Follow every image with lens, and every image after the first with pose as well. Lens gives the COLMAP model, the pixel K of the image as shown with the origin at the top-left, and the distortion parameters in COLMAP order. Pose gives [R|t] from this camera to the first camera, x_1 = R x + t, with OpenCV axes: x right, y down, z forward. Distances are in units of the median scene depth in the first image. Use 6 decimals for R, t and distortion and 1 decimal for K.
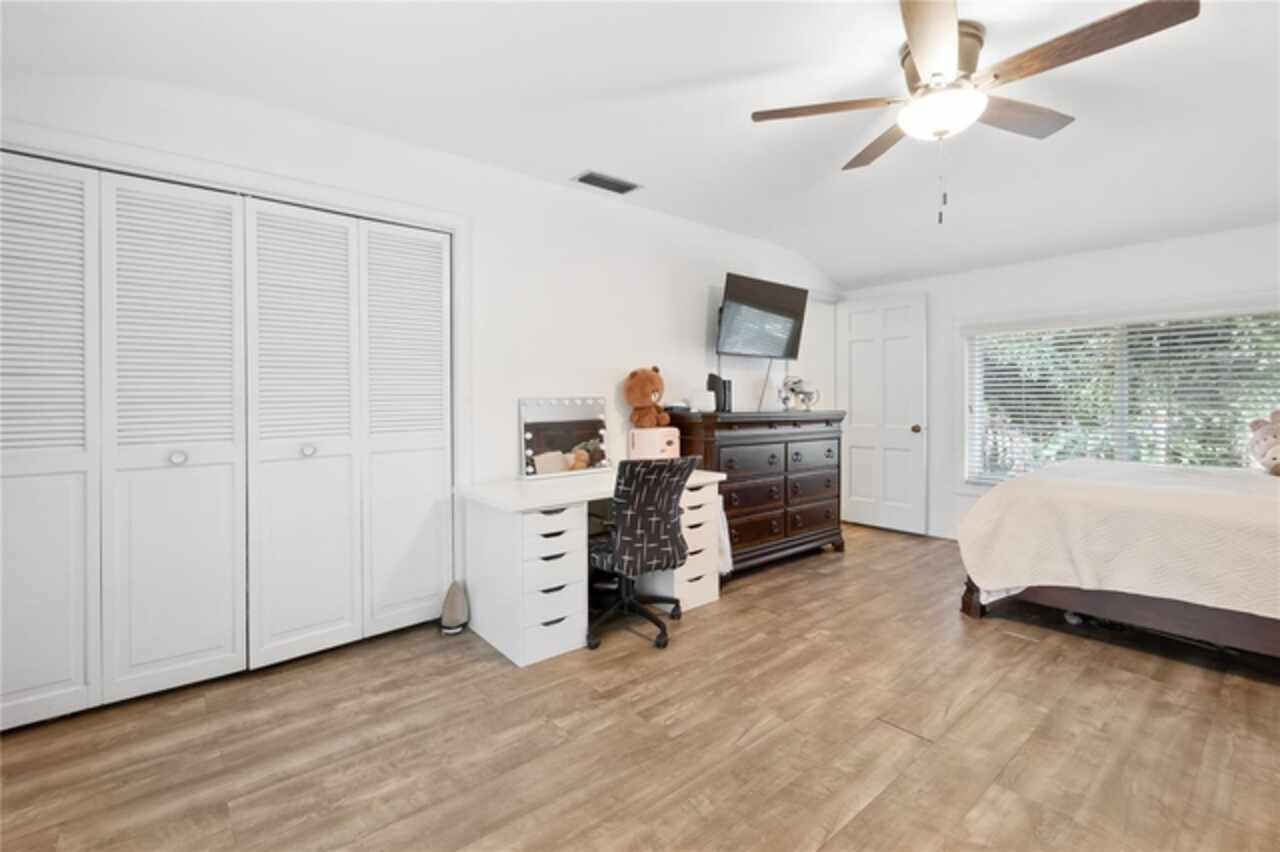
lens RADIAL K [[578.3, 0, 623.3], [0, 578.3, 395.6], [0, 0, 1]] dist [-0.032640, -0.000026]
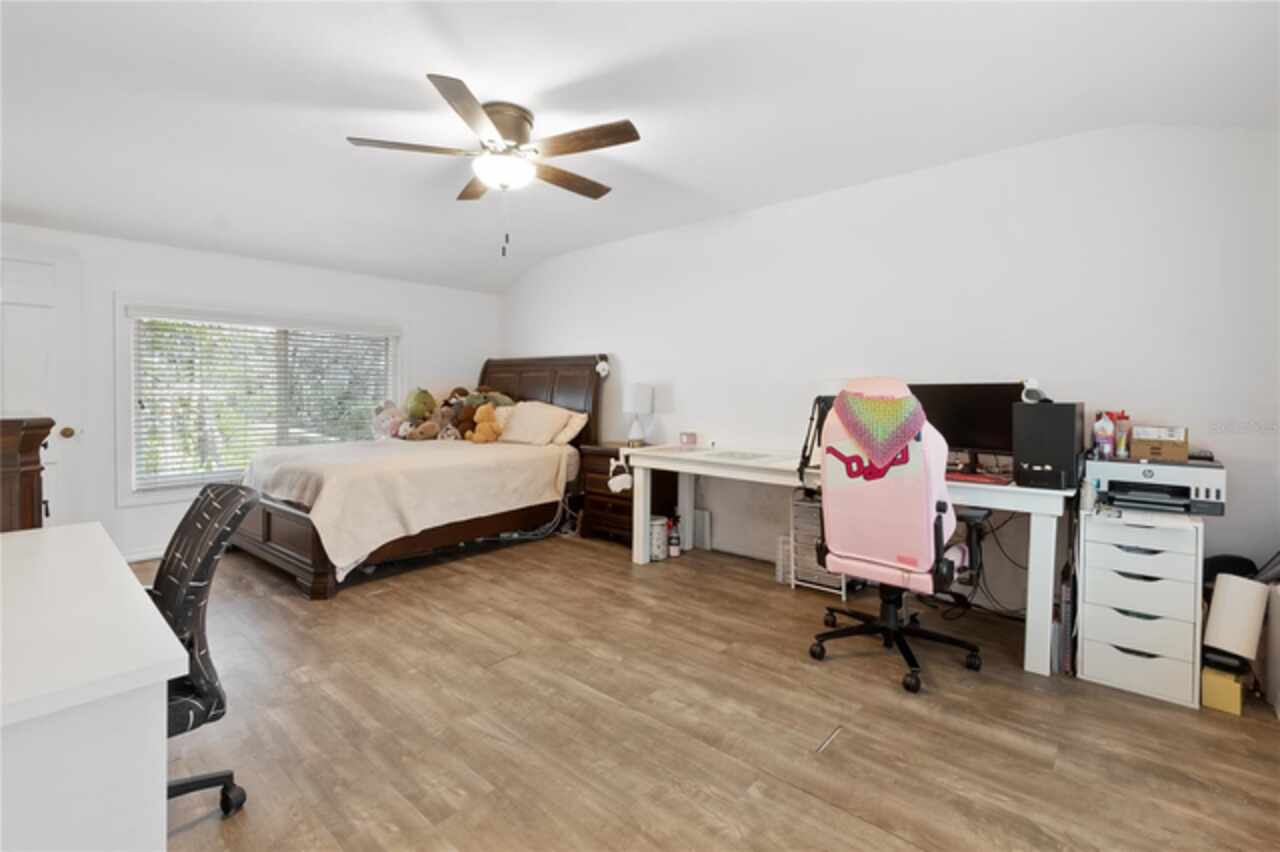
lens RADIAL K [[578.3, 0, 623.3], [0, 578.3, 395.6], [0, 0, 1]] dist [-0.032640, -0.000026]
pose [[-0.161060, -0.012349, 0.986867, -0.721143], [-0.000379, 0.999922, 0.012450, -0.002775], [-0.986945, 0.001631, -0.161052, 0.874990]]
